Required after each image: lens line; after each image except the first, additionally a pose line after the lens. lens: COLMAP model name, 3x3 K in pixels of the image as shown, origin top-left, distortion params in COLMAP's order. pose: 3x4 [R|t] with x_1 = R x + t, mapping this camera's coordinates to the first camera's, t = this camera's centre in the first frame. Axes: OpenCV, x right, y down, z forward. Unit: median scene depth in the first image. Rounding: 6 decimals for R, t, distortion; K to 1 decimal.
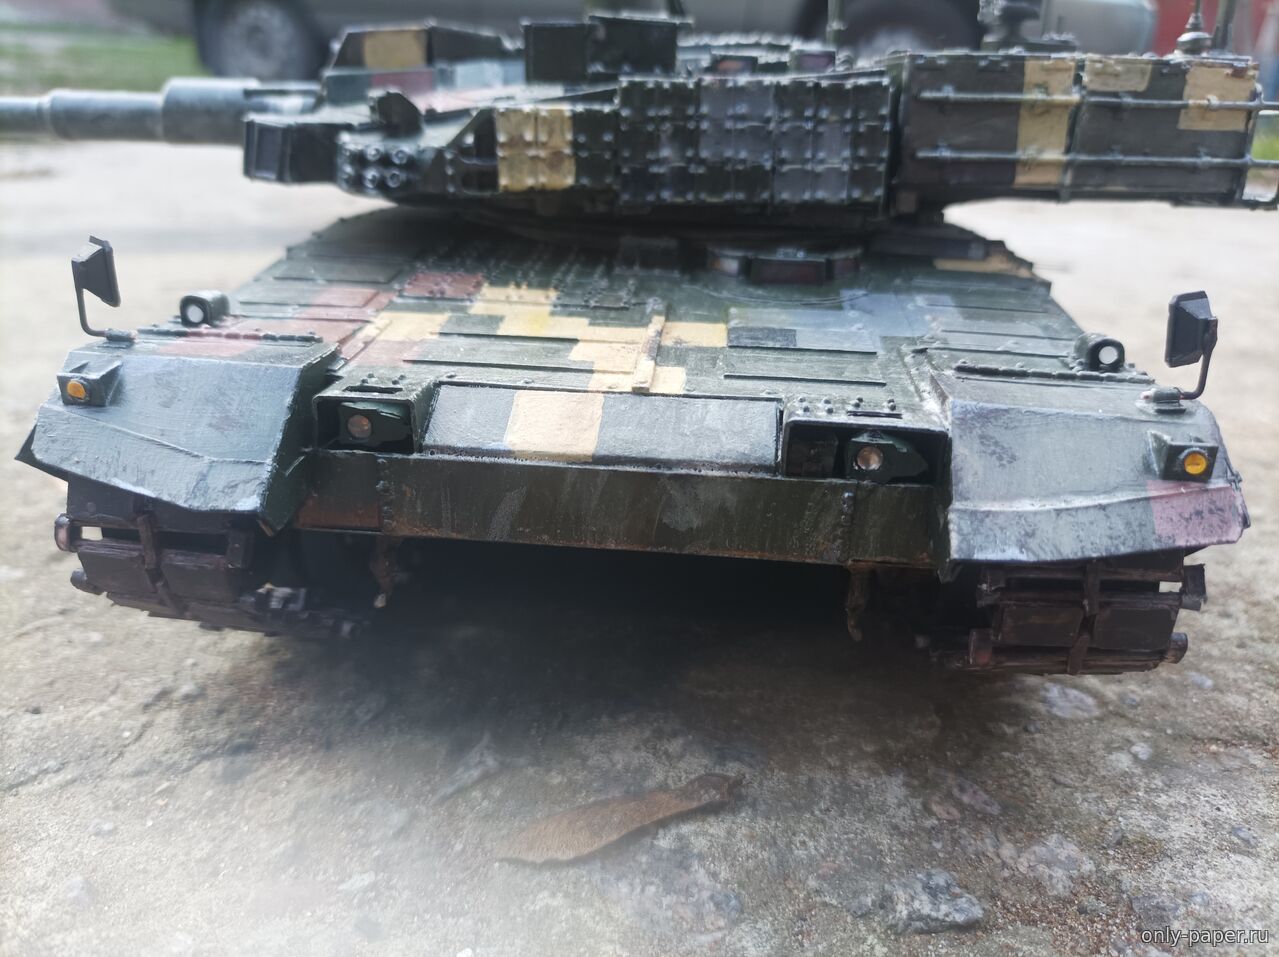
lens RADIAL K [[1047.6, 0, 655.6], [0, 1047.6, 451.7], [0, 0, 1]] dist [-0.053464, -0.008144]
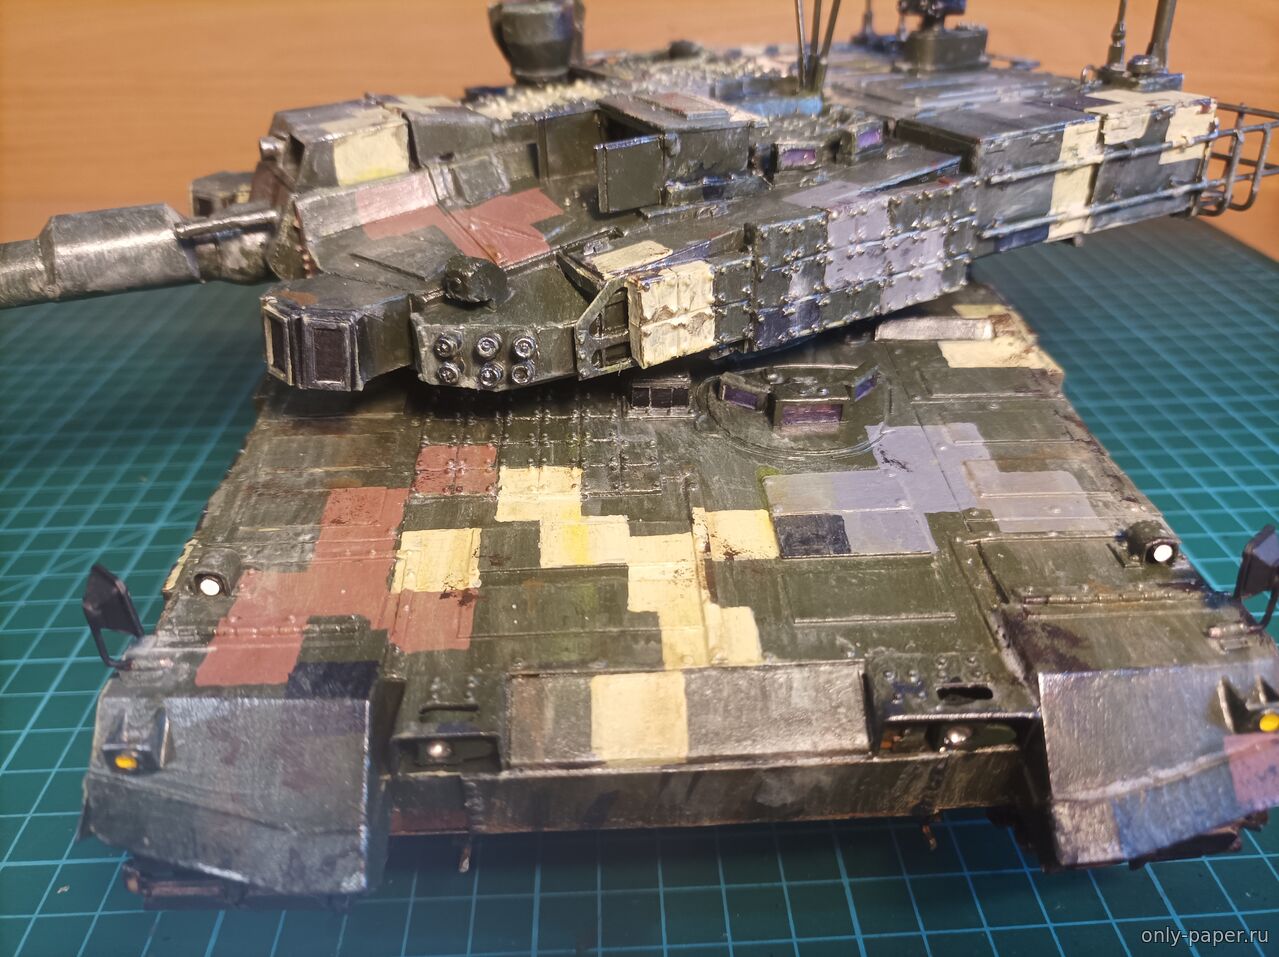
lens RADIAL K [[1006.8, 0, 654.2], [0, 1006.8, 448.4], [0, 0, 1]] dist [-0.039697, 0.003148]
pose [[0.990440, -0.100002, 0.095014, -0.150566], [0.078134, 0.974353, 0.211022, -0.479641], [-0.113679, -0.201581, 0.972852, 0.138204]]
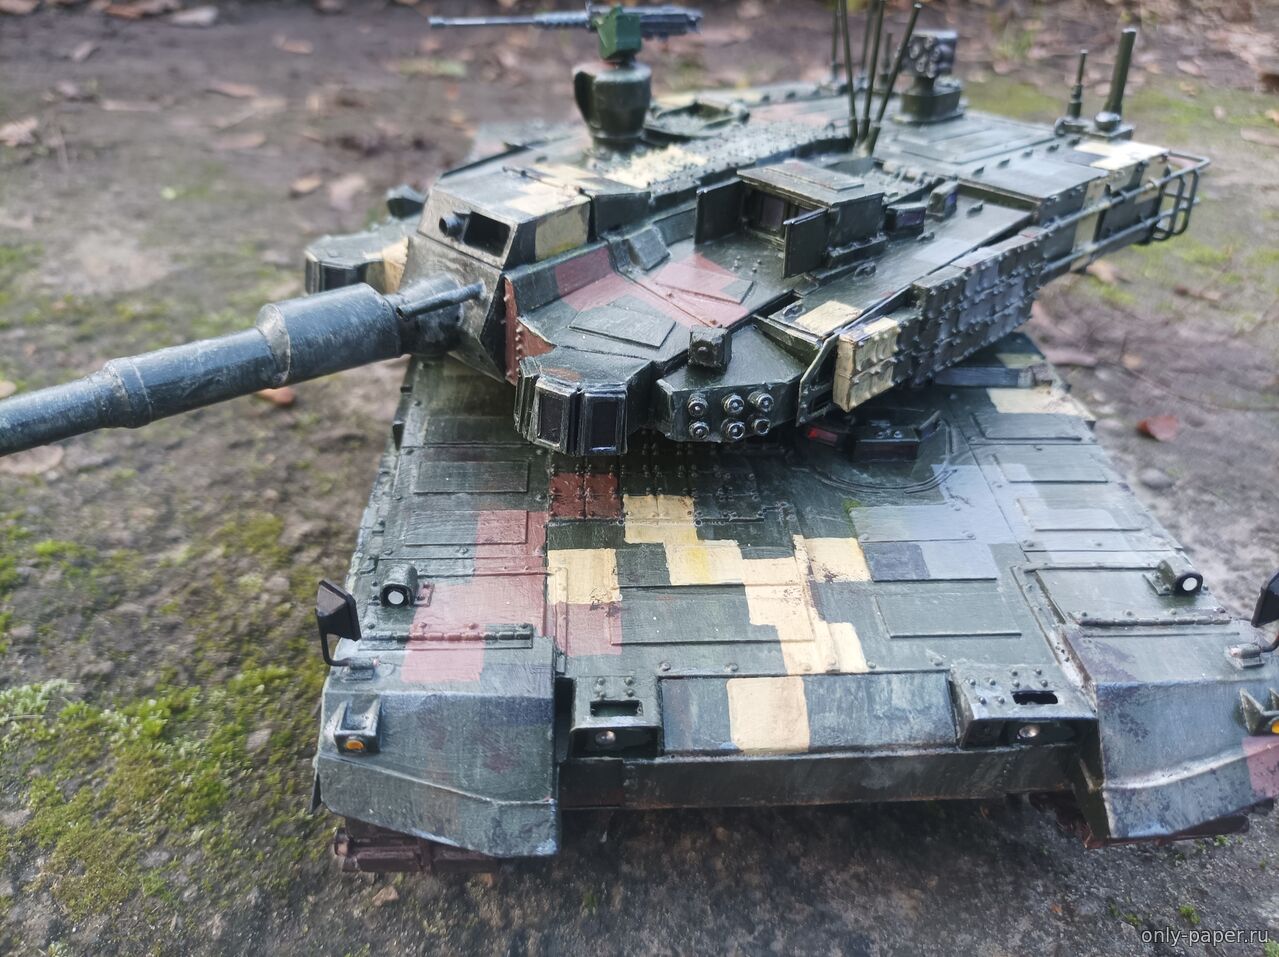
lens RADIAL K [[1006.8, 0, 649.5], [0, 1006.8, 439.9], [0, 0, 1]] dist [-0.039697, 0.003148]
pose [[0.989722, -0.075160, 0.121660, -0.352069], [0.047511, 0.975240, 0.215984, -0.593477], [-0.134881, -0.207984, 0.968788, -0.016972]]
